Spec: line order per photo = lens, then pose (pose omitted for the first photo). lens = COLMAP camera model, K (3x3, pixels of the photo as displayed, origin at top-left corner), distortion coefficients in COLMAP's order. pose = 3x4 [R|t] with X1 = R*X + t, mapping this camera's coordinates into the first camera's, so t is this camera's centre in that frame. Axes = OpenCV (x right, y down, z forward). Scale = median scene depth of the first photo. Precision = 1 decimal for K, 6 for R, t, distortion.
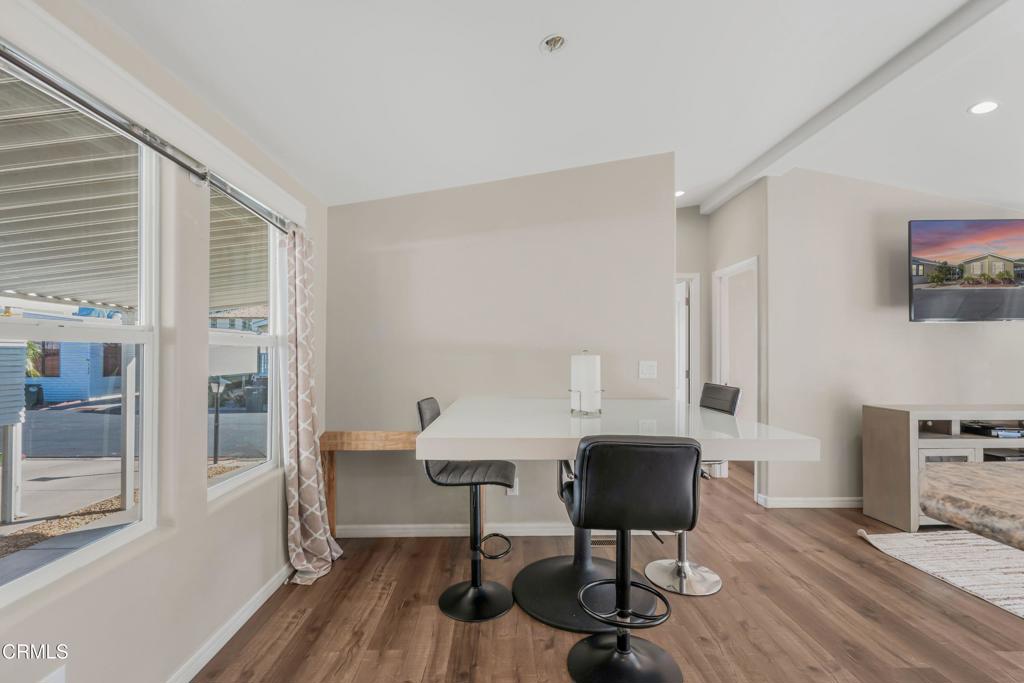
lens RADIAL K [[460.1, 0, 511.6], [0, 460.1, 346.0], [0, 0, 1]] dist [0.000020, -0.000095]
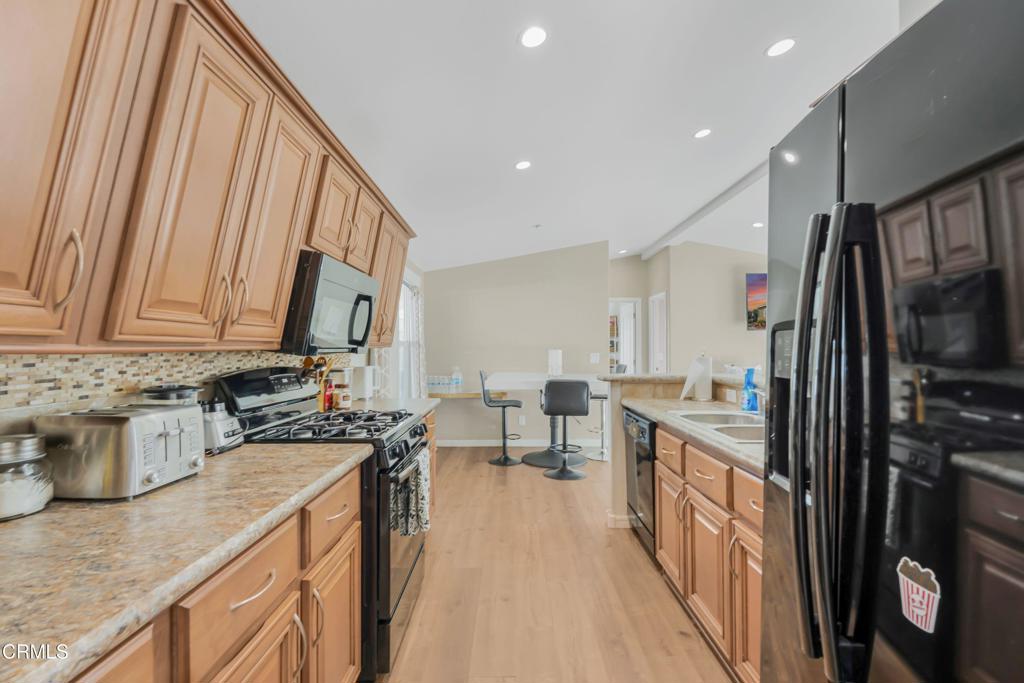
lens RADIAL K [[460.1, 0, 511.6], [0, 460.1, 346.0], [0, 0, 1]] dist [0.000020, -0.000095]
pose [[0.999689, -0.003202, -0.024737, 0.010117], [0.003426, 0.999953, 0.009049, -0.018812], [0.024707, -0.009131, 0.999653, -1.105122]]
